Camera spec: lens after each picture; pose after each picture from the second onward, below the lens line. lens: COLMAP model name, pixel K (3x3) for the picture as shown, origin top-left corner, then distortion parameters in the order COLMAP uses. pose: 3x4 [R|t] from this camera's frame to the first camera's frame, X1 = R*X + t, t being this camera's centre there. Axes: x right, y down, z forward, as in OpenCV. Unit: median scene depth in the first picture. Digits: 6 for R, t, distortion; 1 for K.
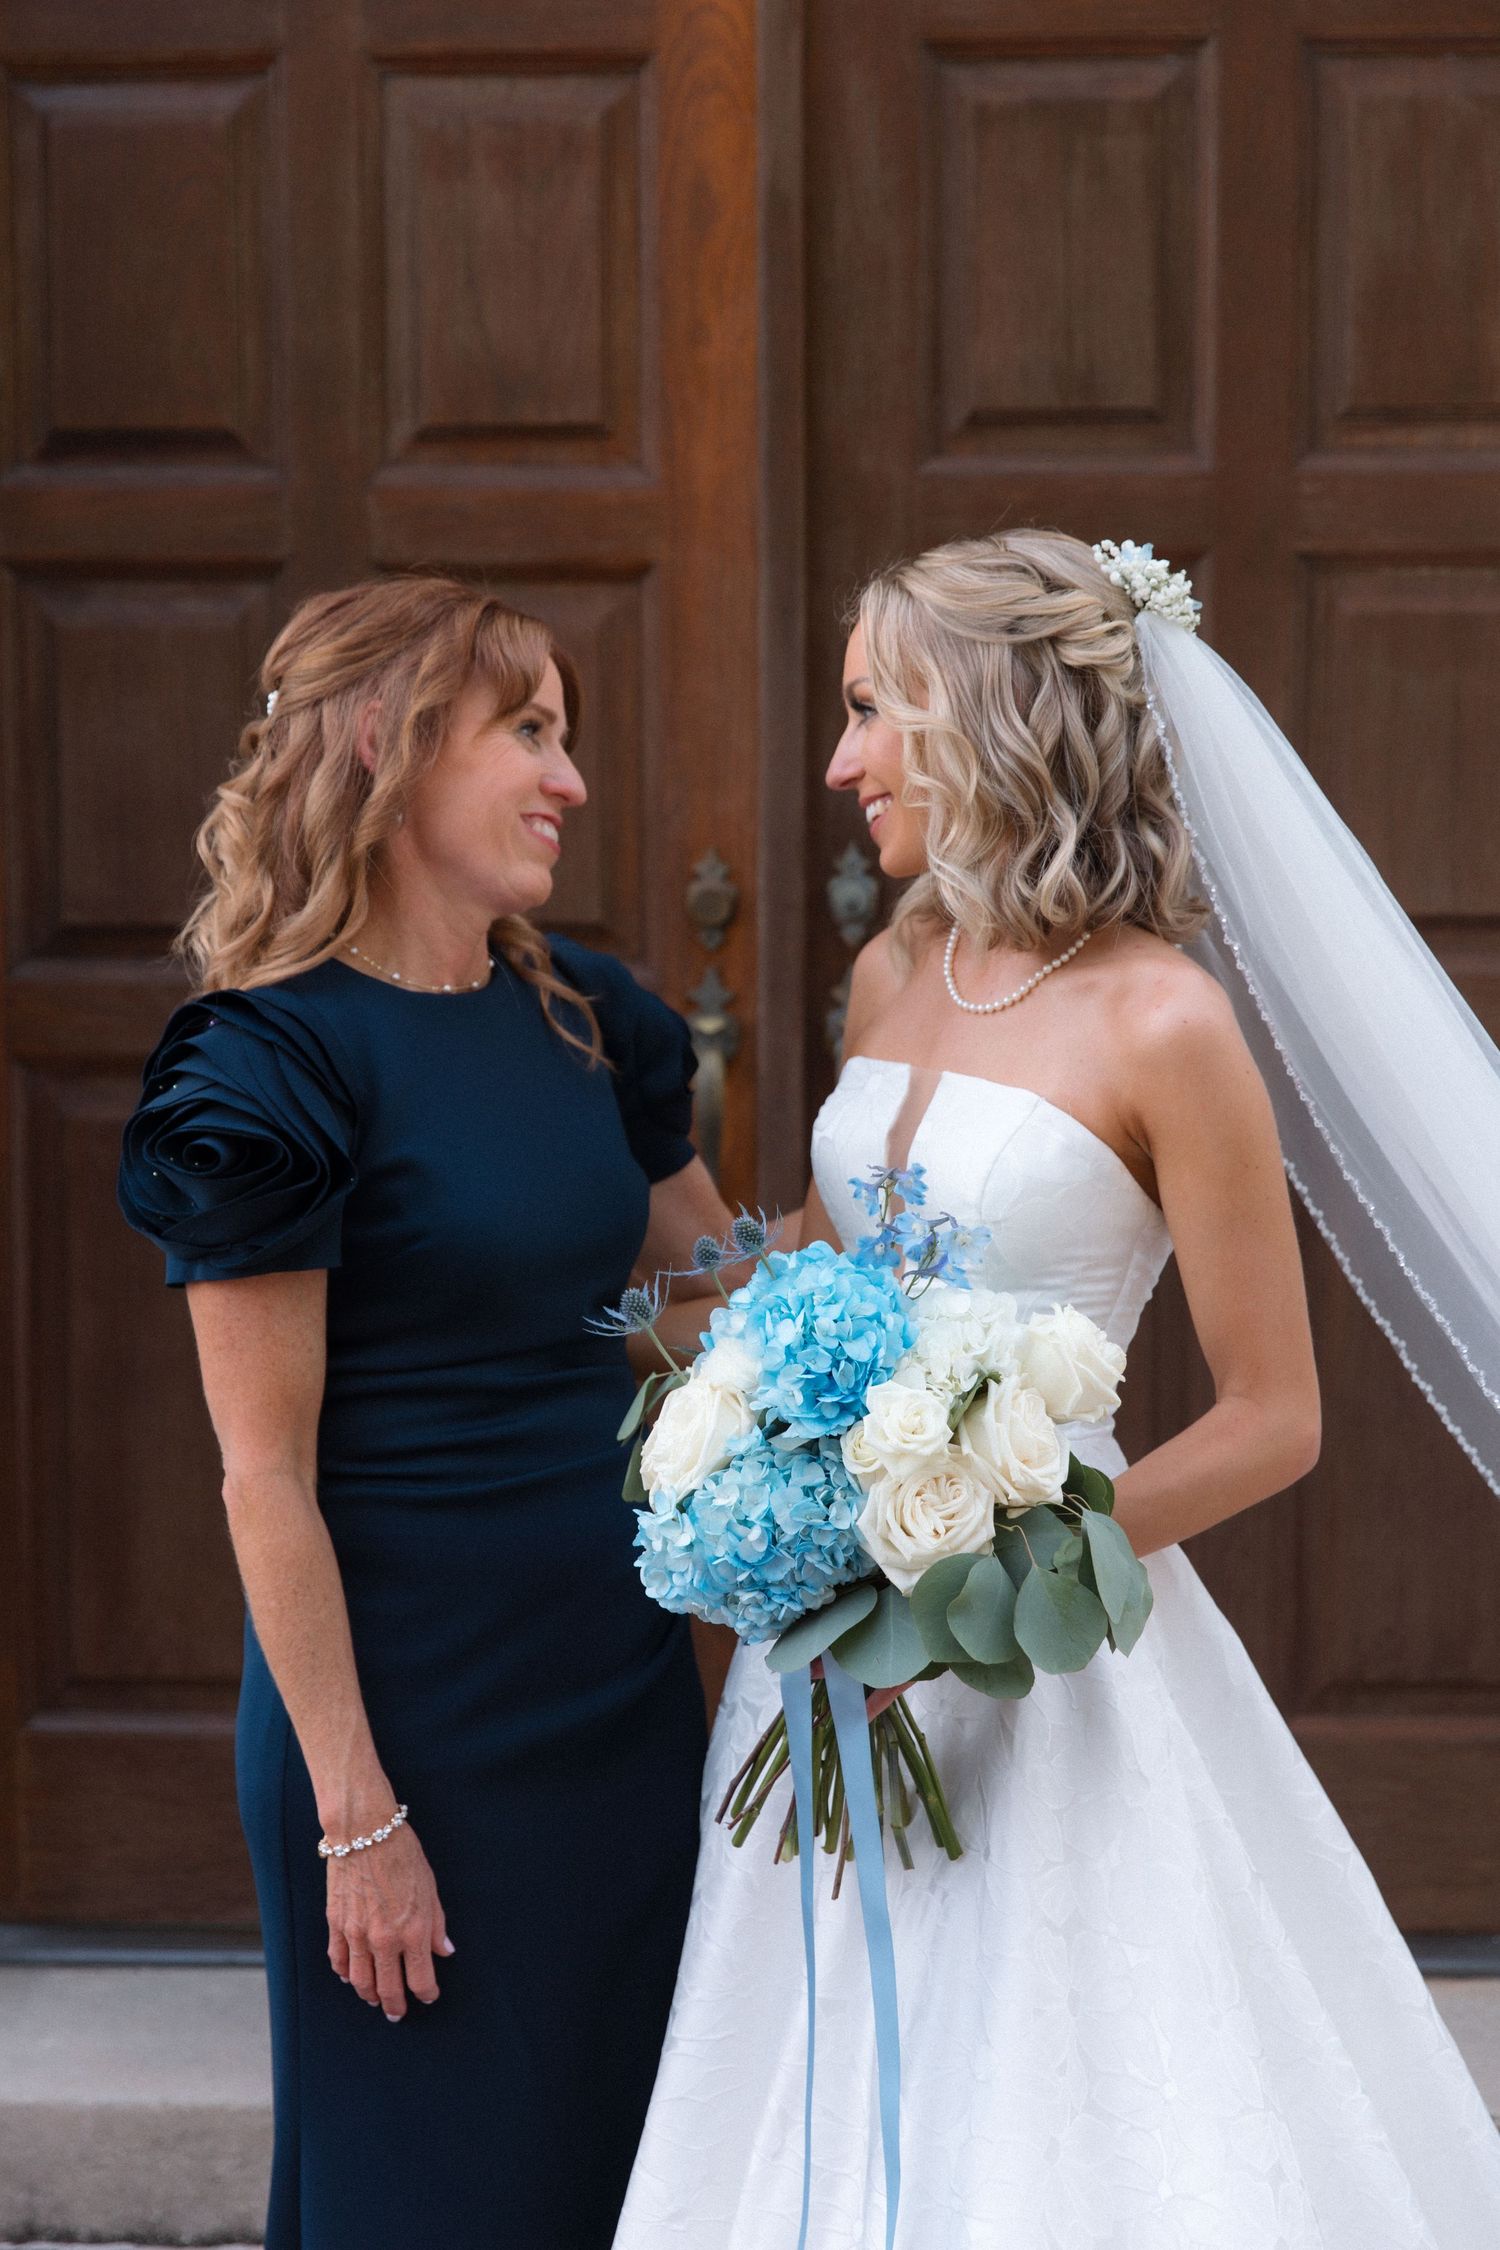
lens RADIAL K [[3743.4, 0, 731.8], [0, 3743.4, 1128.5], [0, 0, 1]] dist [0.005084, 0.000000]
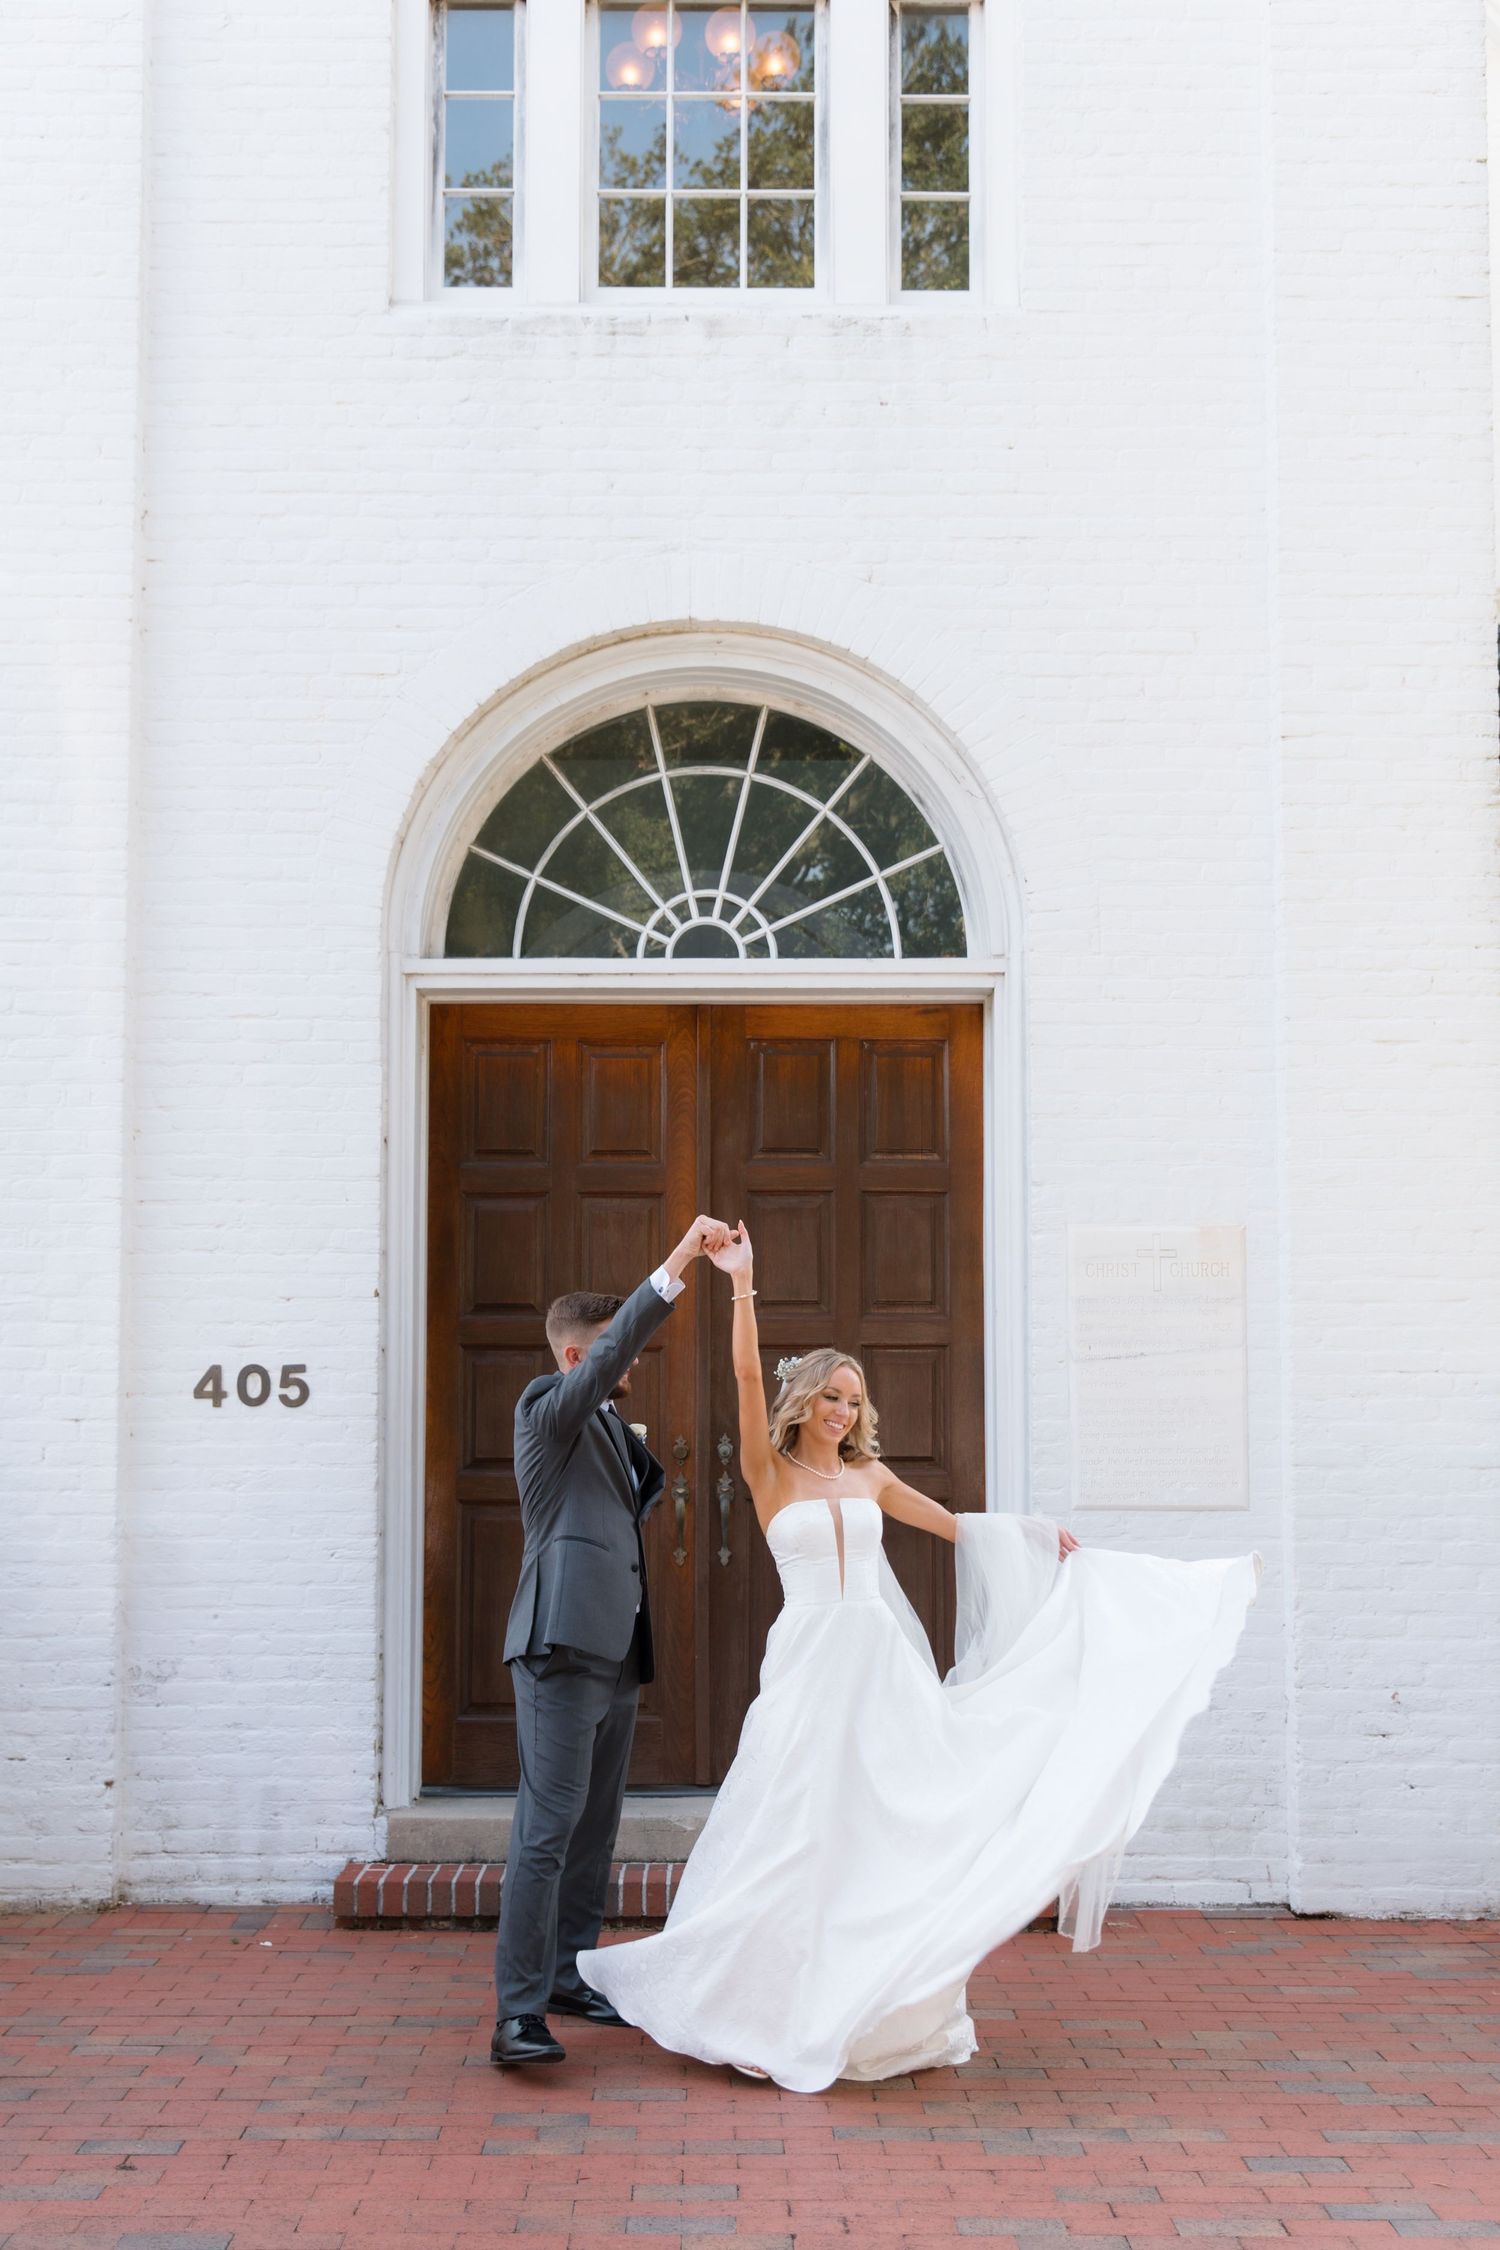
lens RADIAL K [[2699.2, 0, 730.3], [0, 2699.2, 1212.4], [0, 0, 1]] dist [0.009589, 0.000000]
pose [[0.998031, 0.010412, 0.061854, -0.109373], [0.000545, 0.984650, -0.174540, 0.142413], [-0.062721, 0.174230, 0.982705, -1.319493]]
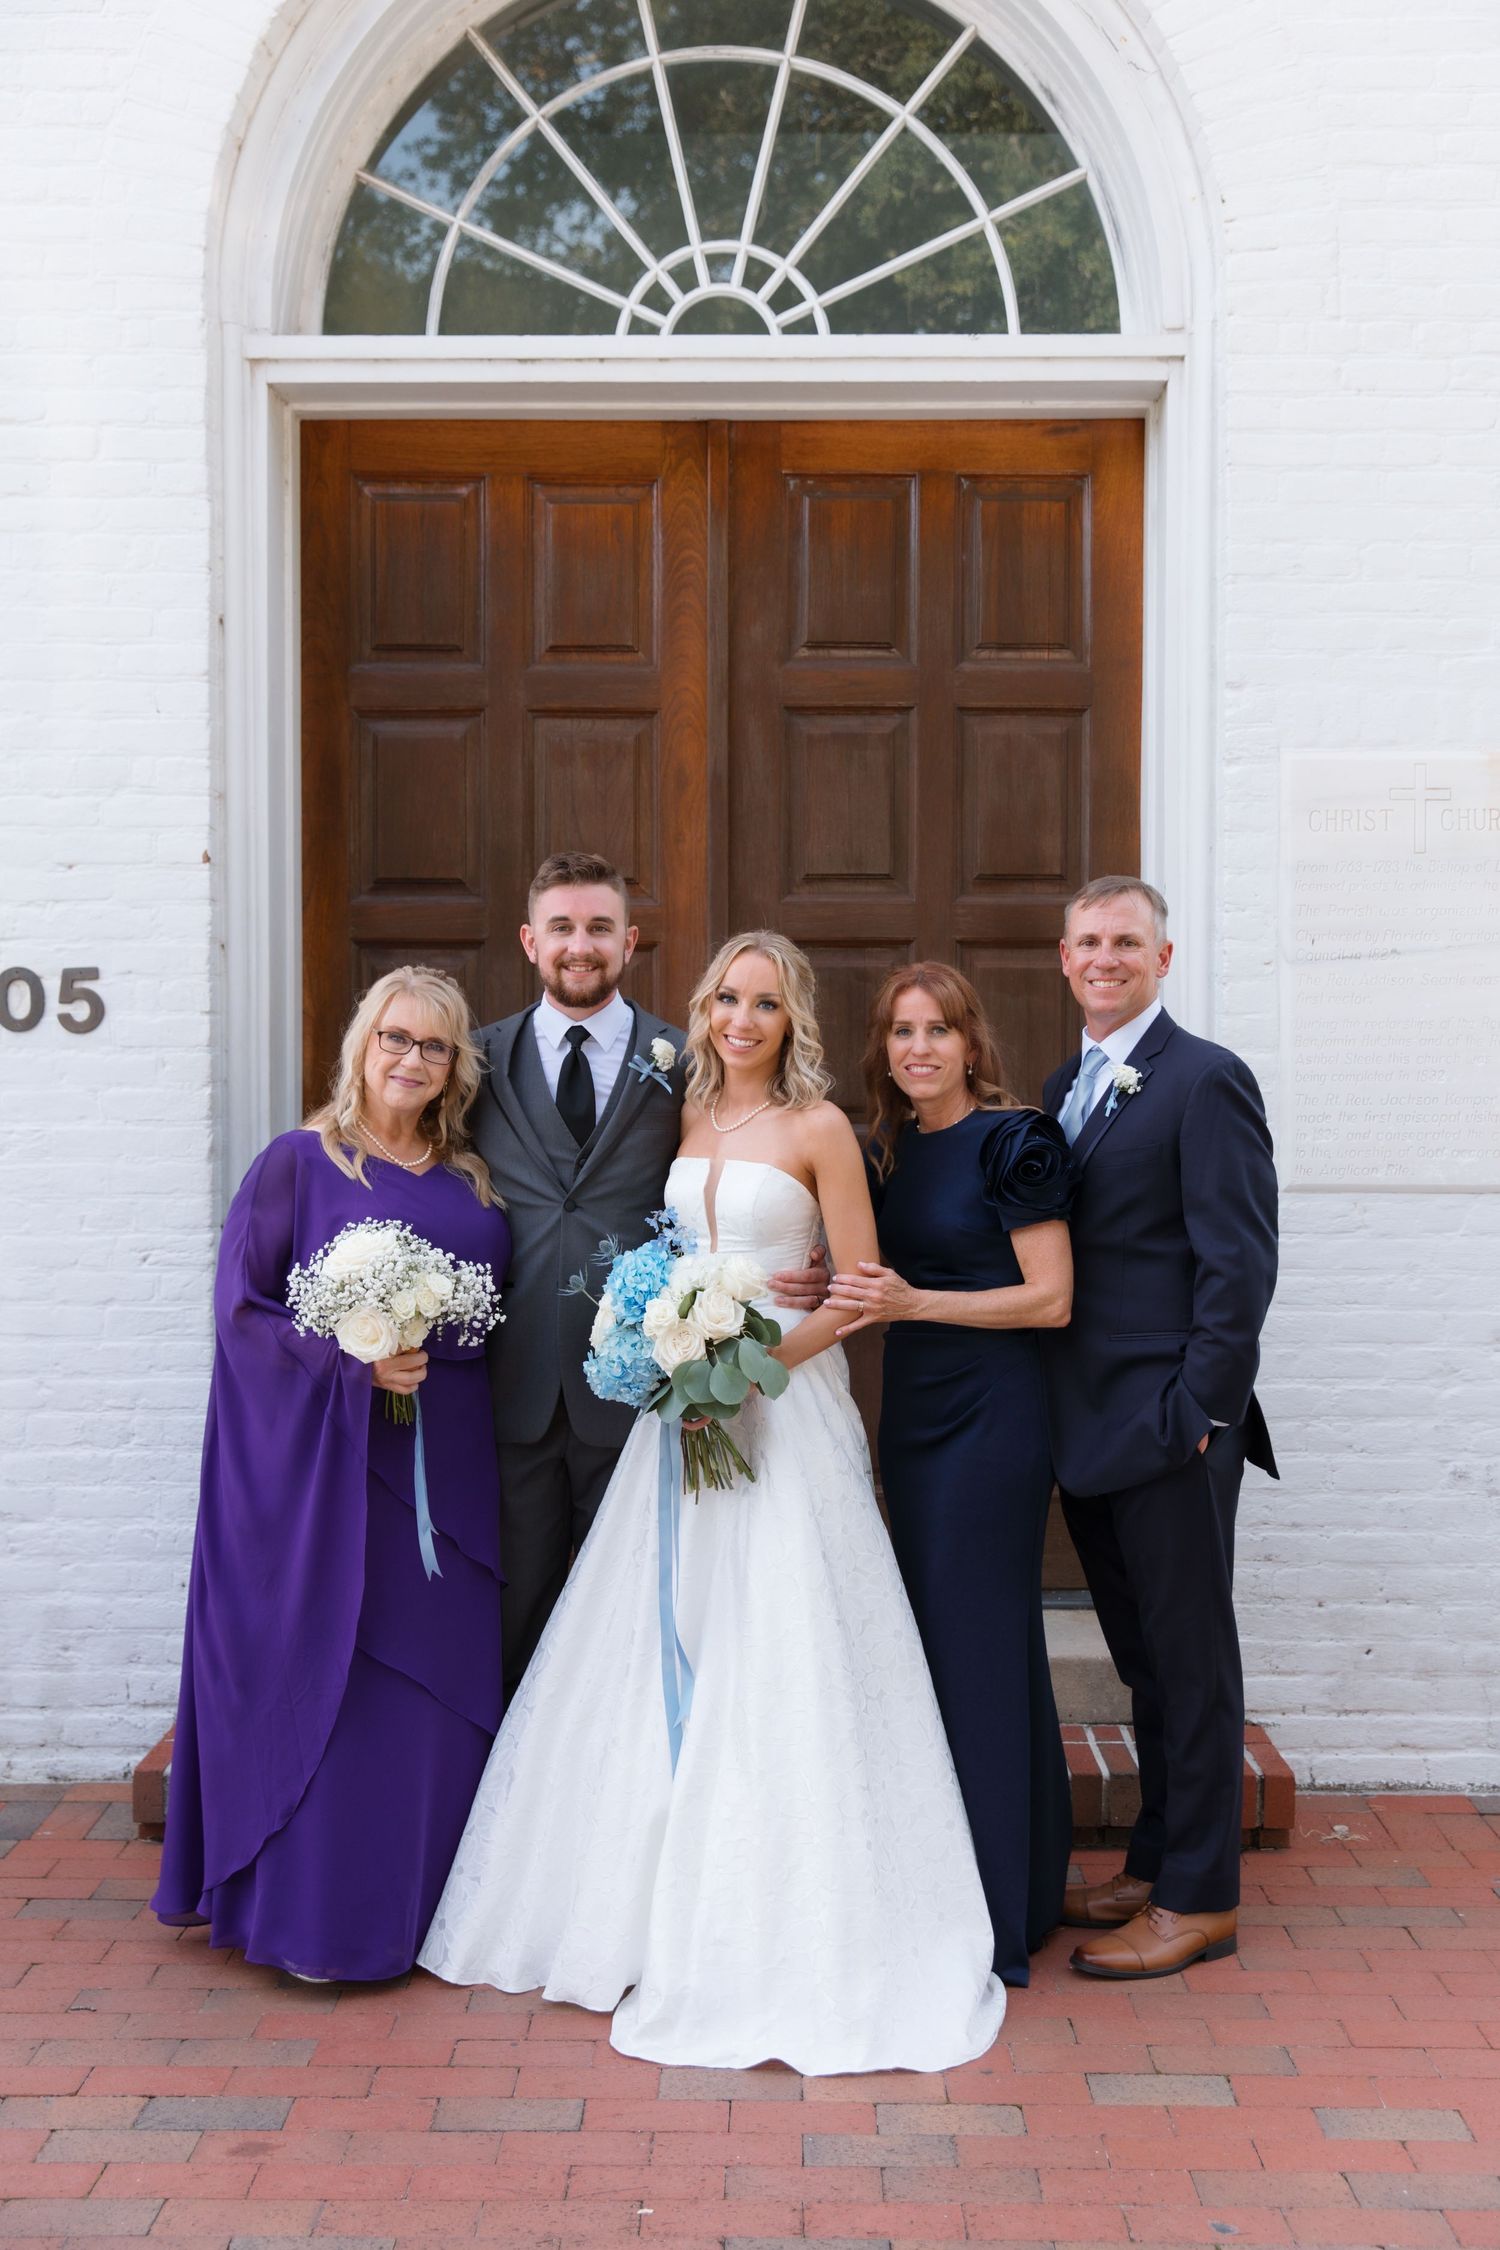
lens RADIAL K [[2499.4, 0, 762.8], [0, 2499.4, 1109.5], [0, 0, 1]] dist [0.000398, 0.000000]
pose [[0.998932, 0.004794, 0.045956, -0.026343], [-0.001356, 0.997216, -0.074553, 0.051600], [-0.046186, 0.074411, 0.996158, -0.426451]]
